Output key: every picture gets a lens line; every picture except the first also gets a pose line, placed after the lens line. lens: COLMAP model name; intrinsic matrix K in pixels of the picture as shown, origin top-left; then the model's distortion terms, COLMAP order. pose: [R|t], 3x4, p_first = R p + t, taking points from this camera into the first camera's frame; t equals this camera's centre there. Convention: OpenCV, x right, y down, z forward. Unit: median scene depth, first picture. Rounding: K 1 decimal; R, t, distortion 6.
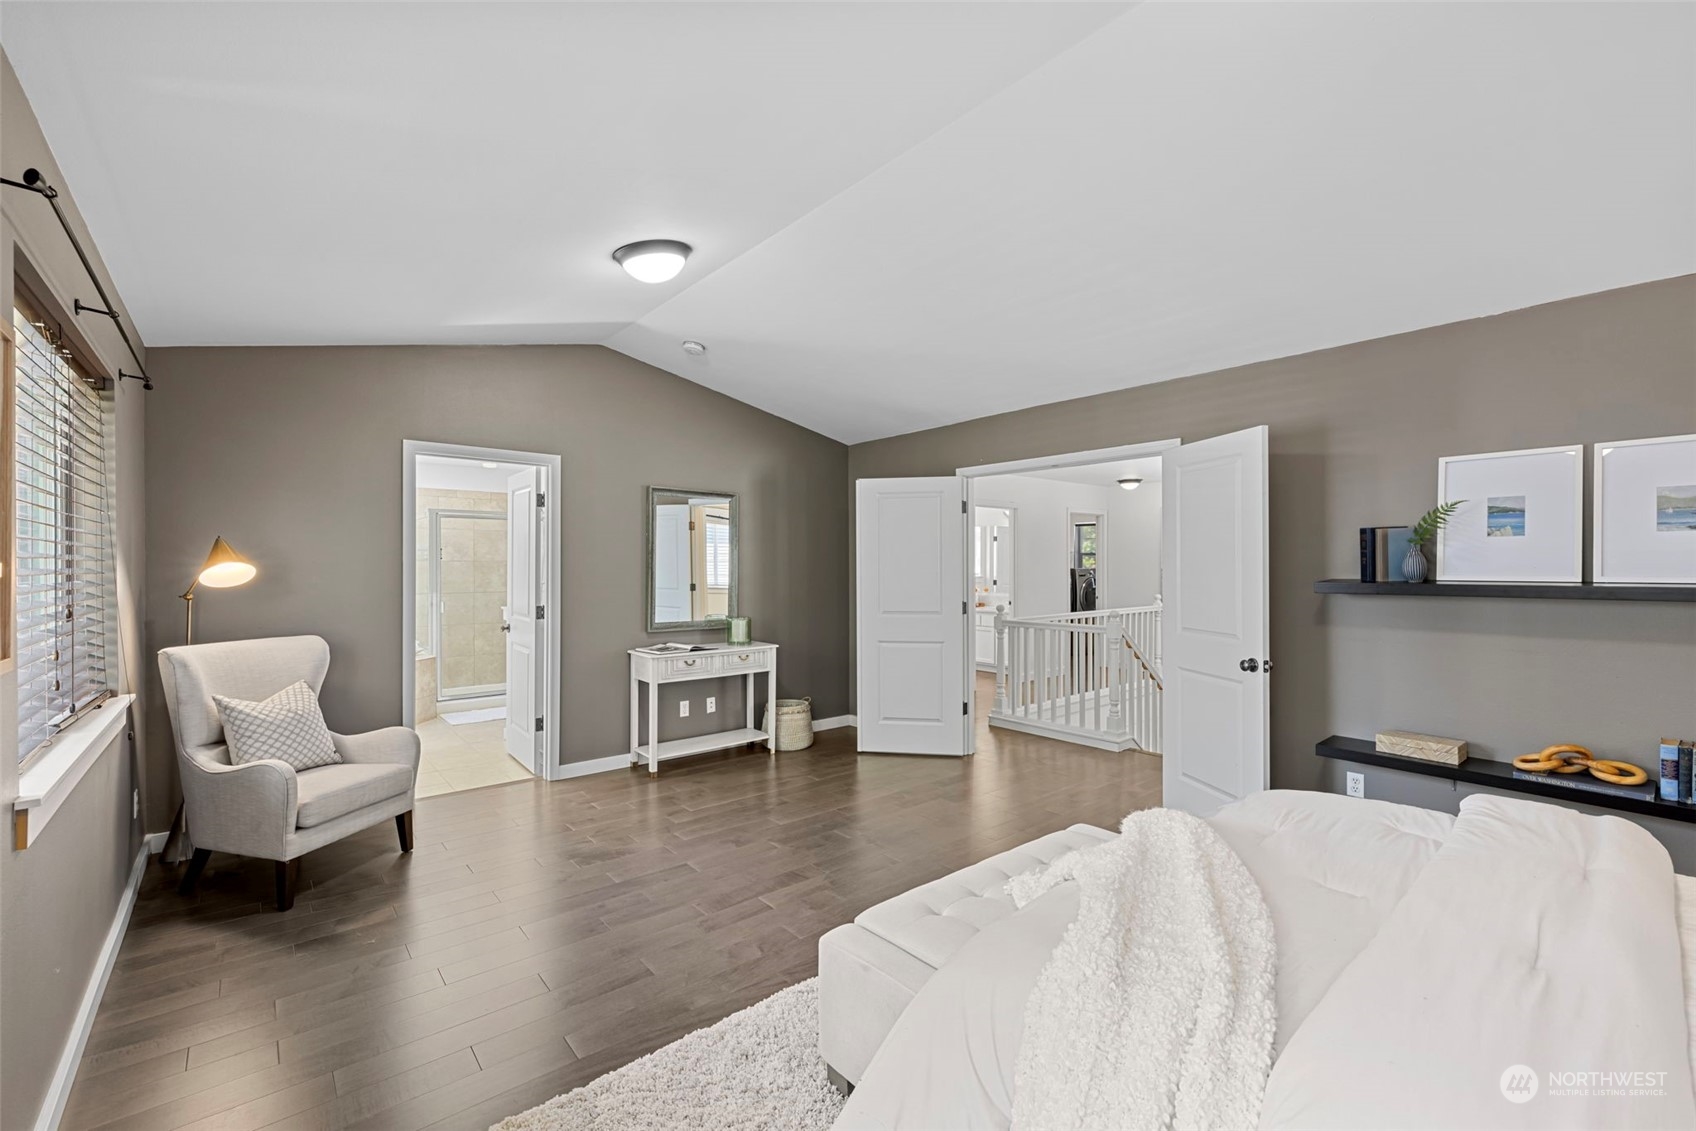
lens RADIAL K [[709.4, 0, 844.9], [0, 709.4, 557.6], [0, 0, 1]] dist [0.000907, 0.000126]
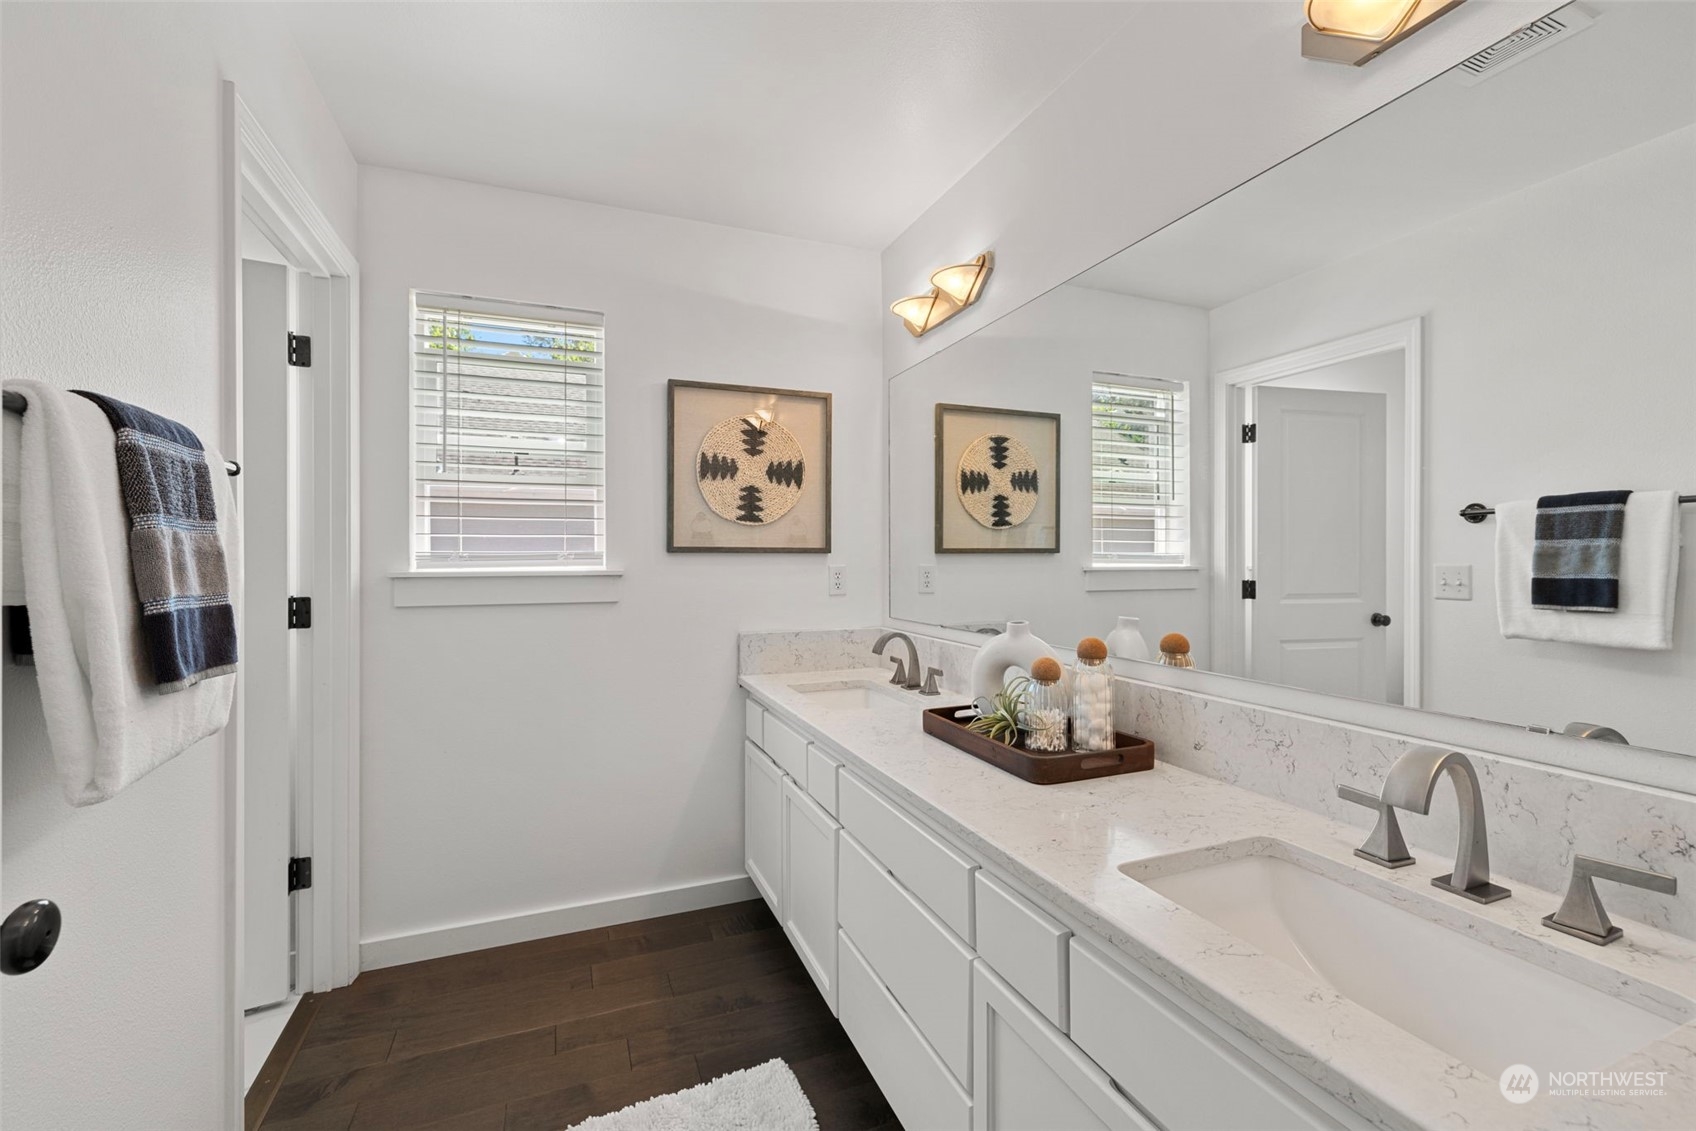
lens RADIAL K [[709.4, 0, 846.0], [0, 709.4, 554.8], [0, 0, 1]] dist [0.000907, 0.000126]
pose [[0.948645, -0.010179, -0.316179, 0.200793], [0.011716, 0.999927, 0.002961, 0.026146], [0.316126, -0.006513, 0.948695, 0.920169]]
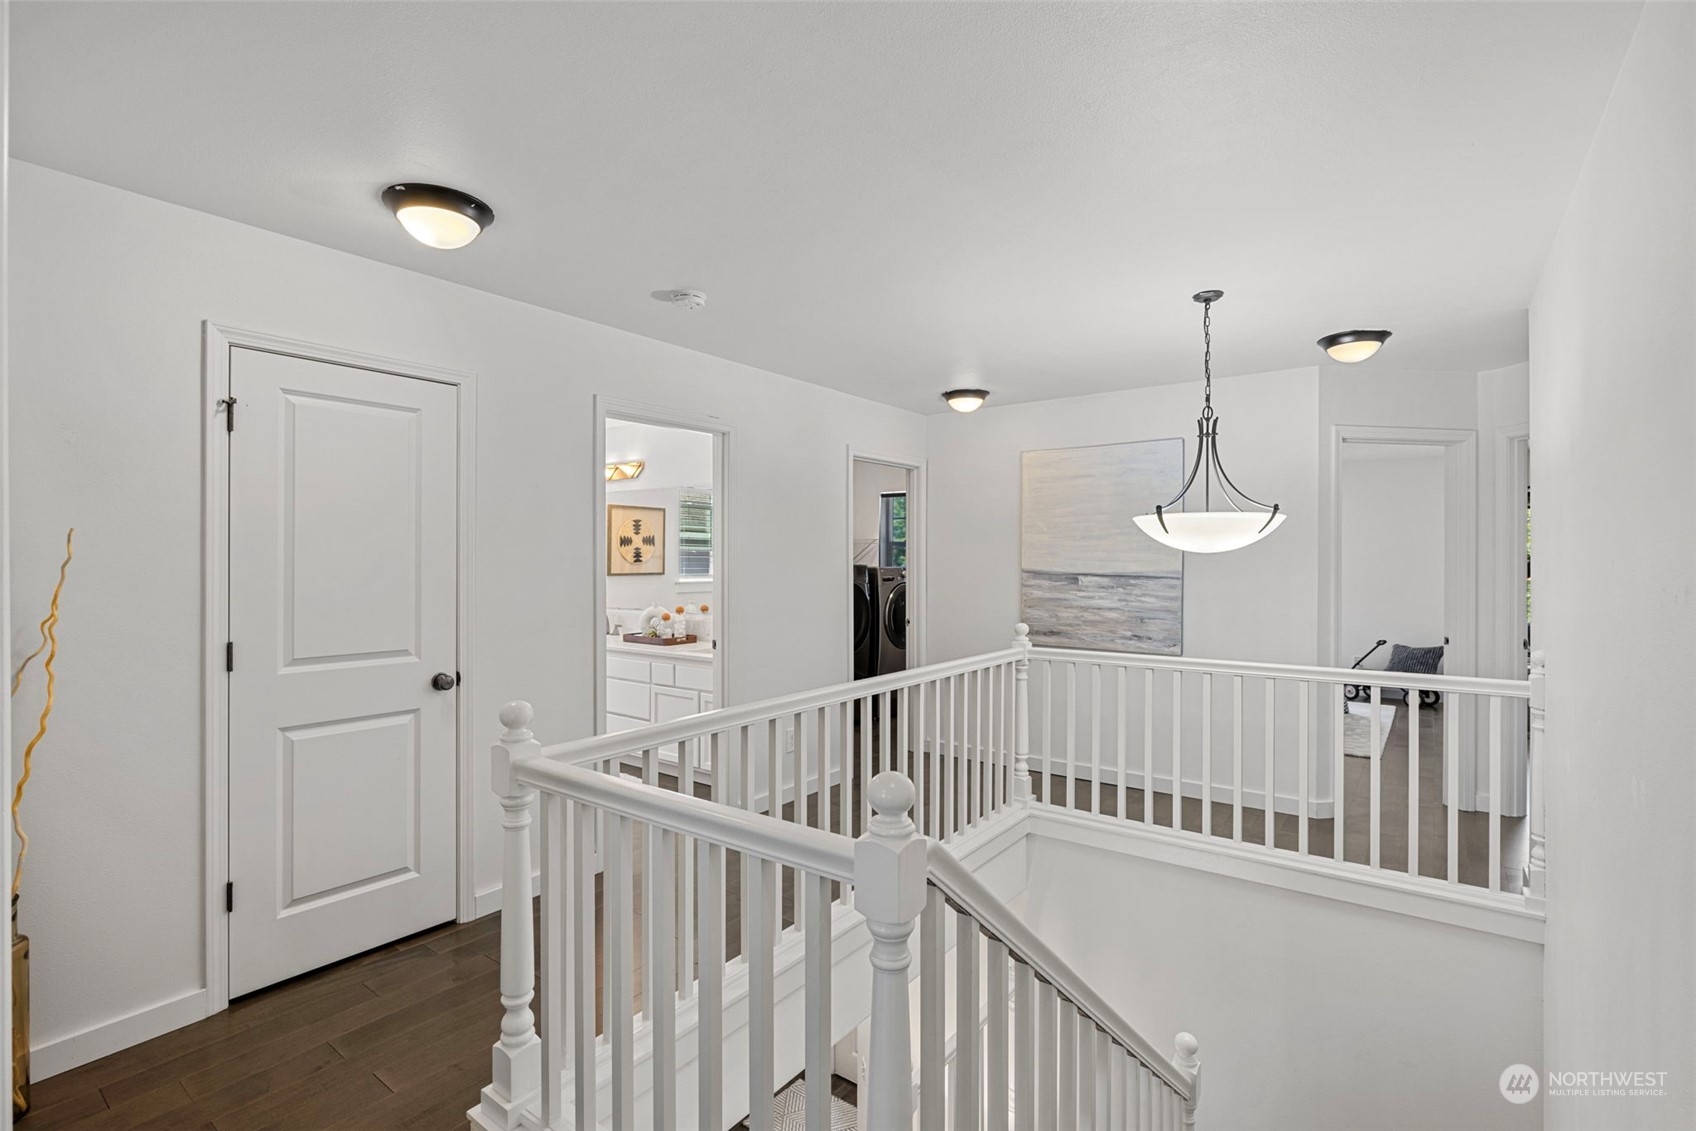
lens RADIAL K [[770.6, 0, 849.1], [0, 770.6, 561.0], [0, 0, 1]] dist [0.000005, -0.000008]
pose [[0.973268, 0.001467, 0.229667, 0.193053], [-0.003345, 0.999964, 0.007786, 0.006657], [-0.229647, -0.008347, 0.973238, 0.479762]]
